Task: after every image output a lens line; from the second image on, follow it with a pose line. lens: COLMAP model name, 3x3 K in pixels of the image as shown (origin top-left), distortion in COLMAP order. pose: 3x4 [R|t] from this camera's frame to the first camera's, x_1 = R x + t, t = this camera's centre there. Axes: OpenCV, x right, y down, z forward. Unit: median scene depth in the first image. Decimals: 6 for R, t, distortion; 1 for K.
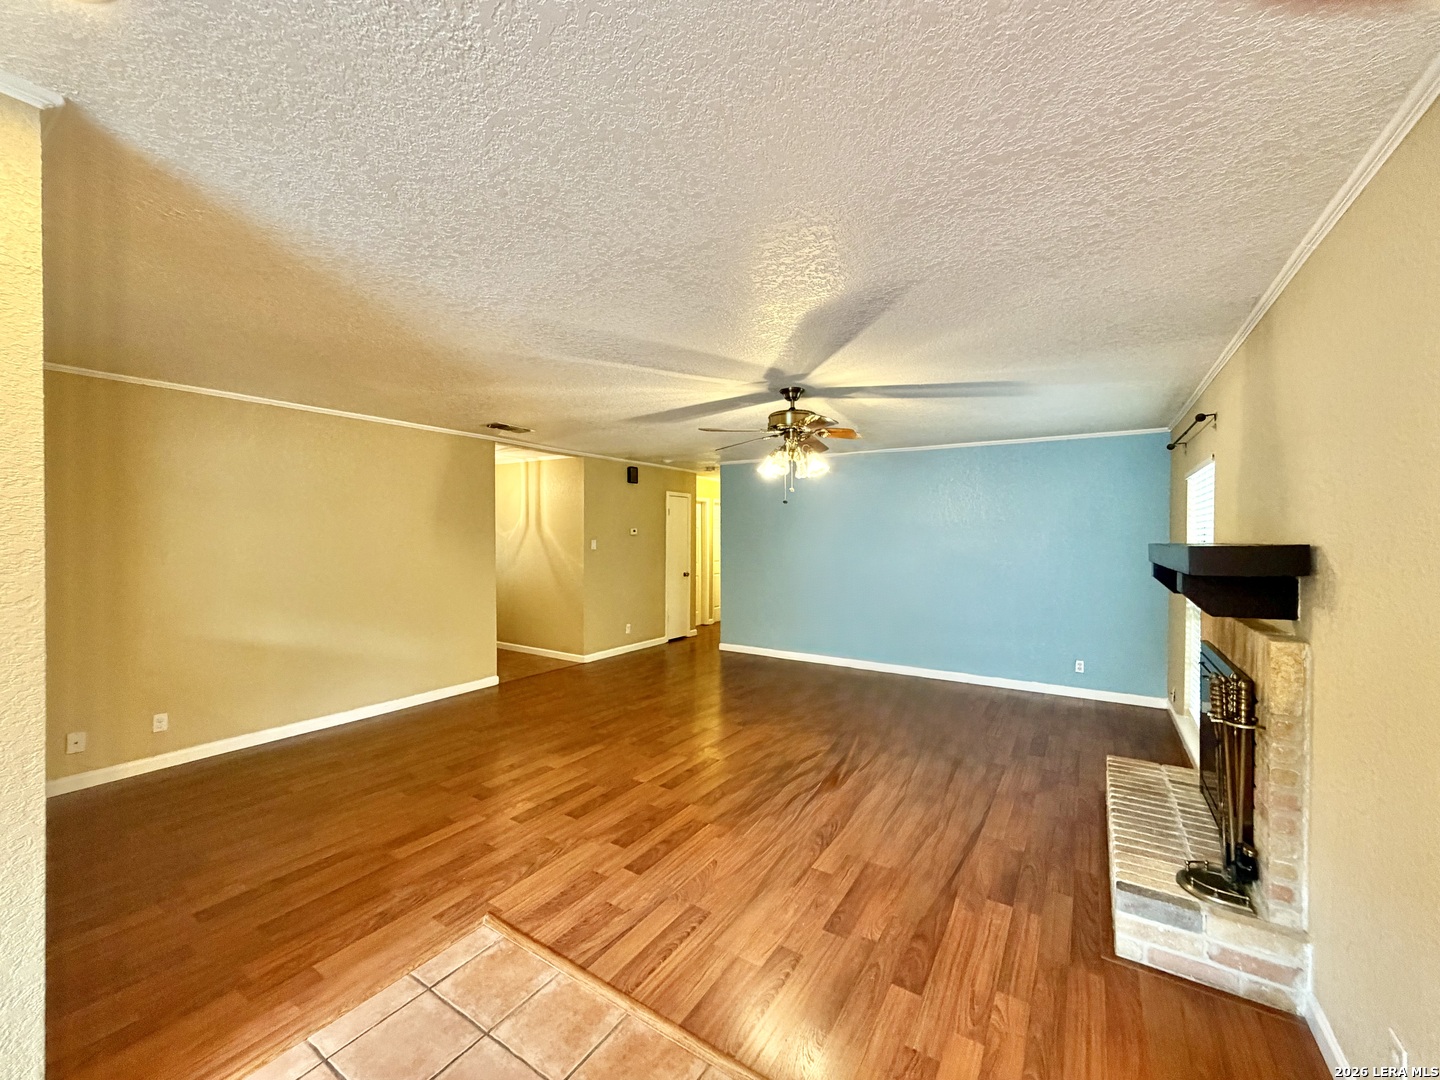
lens RADIAL K [[576.7, 0, 722.3], [0, 576.7, 535.3], [0, 0, 1]] dist [-0.000949, 0.000149]
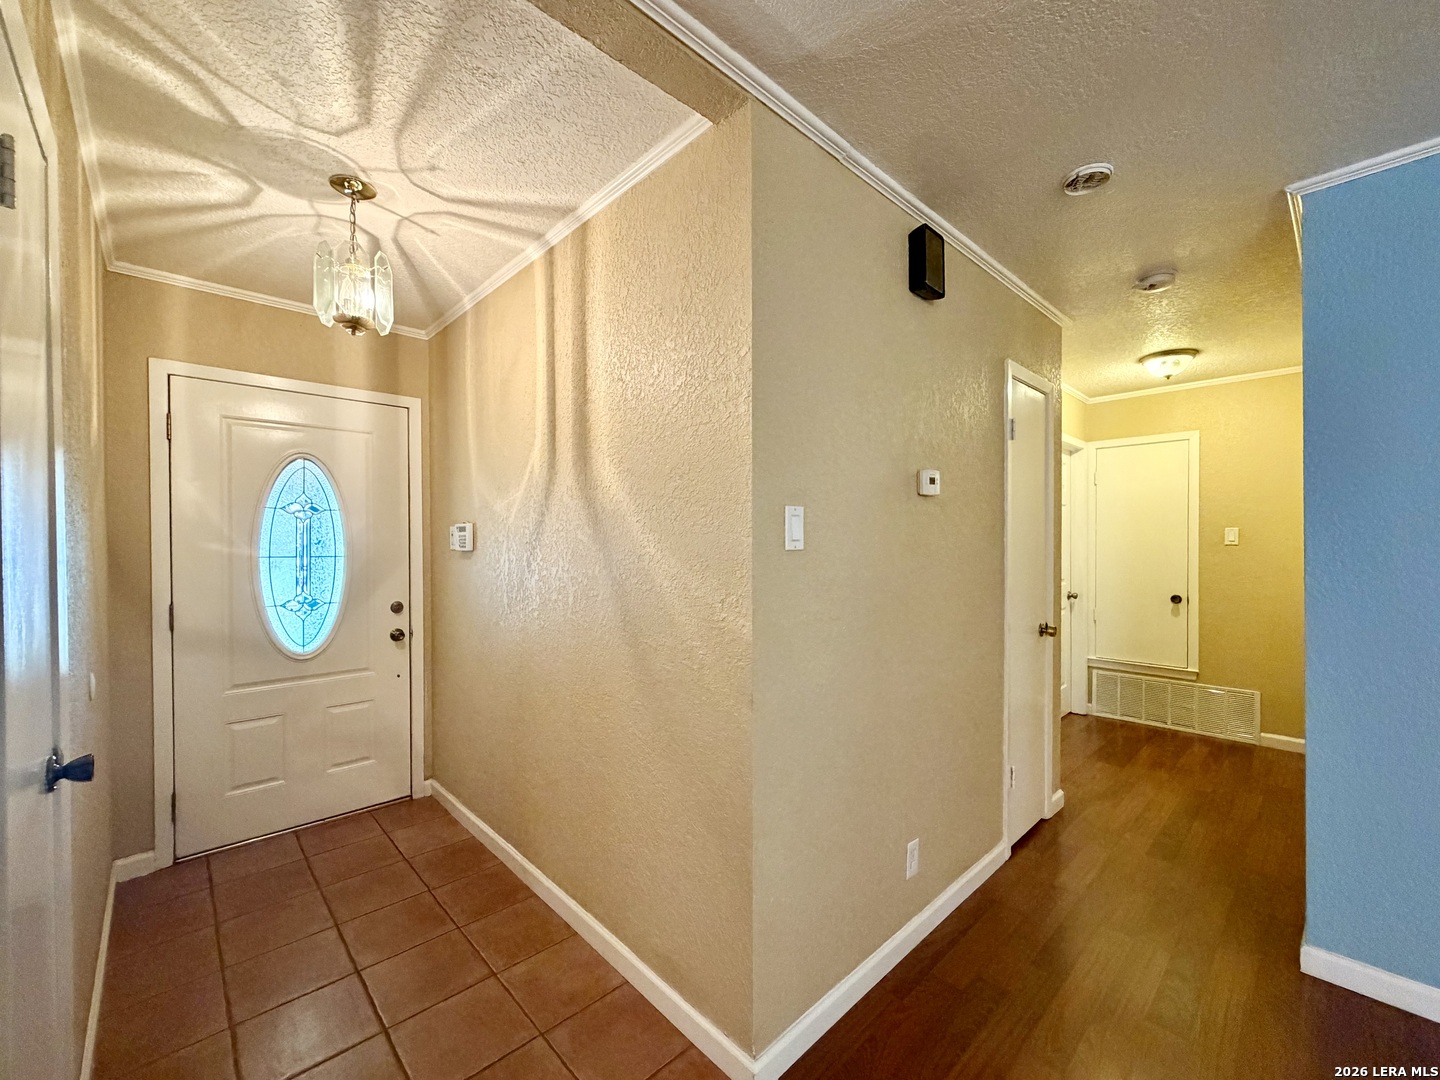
lens RADIAL K [[576.7, 0, 722.1], [0, 576.7, 544.8], [0, 0, 1]] dist [-0.000949, 0.000149]
pose [[0.969646, -0.009547, -0.244328, -0.197891], [0.009024, 0.999954, -0.003261, 0.023589], [0.244348, 0.000957, 0.969687, 0.790121]]
